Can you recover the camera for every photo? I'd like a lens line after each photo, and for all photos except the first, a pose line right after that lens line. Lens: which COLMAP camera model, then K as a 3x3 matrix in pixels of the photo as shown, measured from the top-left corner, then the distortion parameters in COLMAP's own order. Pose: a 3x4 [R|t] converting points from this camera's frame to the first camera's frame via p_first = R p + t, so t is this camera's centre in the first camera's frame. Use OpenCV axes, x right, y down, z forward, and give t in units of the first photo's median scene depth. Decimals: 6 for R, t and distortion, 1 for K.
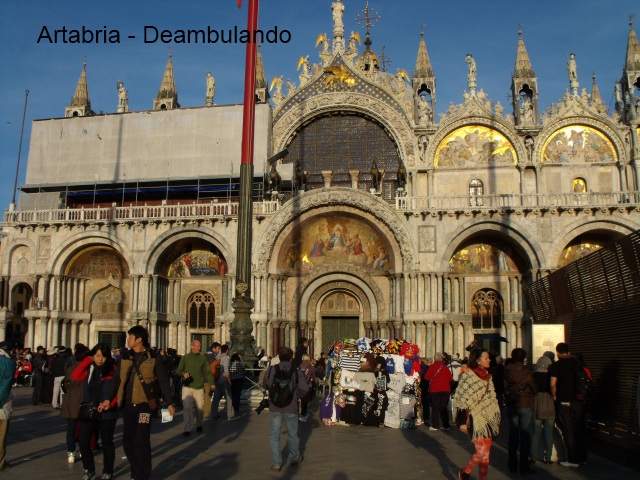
lens RADIAL K [[642.9, 0, 320.0], [0, 642.9, 240.0], [0, 0, 1]] dist [-0.161327, 0.023879]
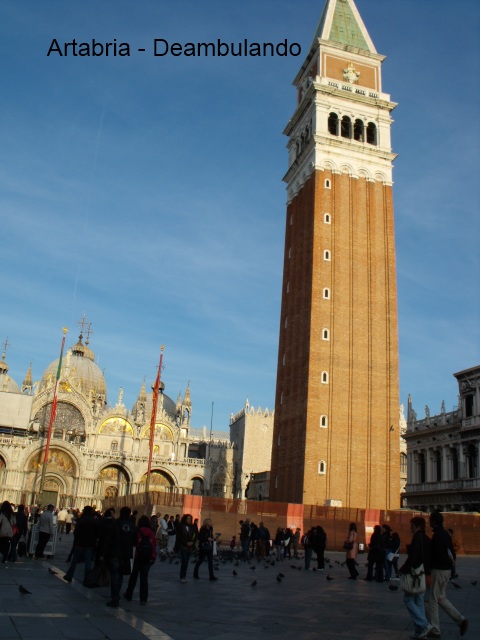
lens RADIAL K [[642.9, 0, 240.0], [0, 642.9, 320.0], [0, 0, 1]] dist [-0.161327, 0.023879]
pose [[0.927512, 0.170251, 0.332769, -0.199807], [-0.132970, 0.982298, -0.131942, -0.295300], [-0.349342, 0.078130, 0.933732, -1.486307]]
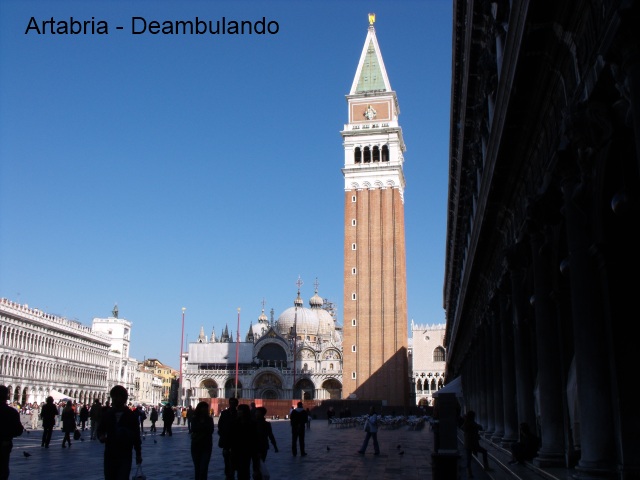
lens RADIAL K [[642.9, 0, 320.0], [0, 642.9, 240.0], [0, 0, 1]] dist [-0.161327, 0.023879]
pose [[0.993440, -0.022989, -0.112017, 0.792628], [0.015068, 0.997358, -0.071057, -0.571646], [0.113355, 0.068903, 0.991162, -2.891364]]
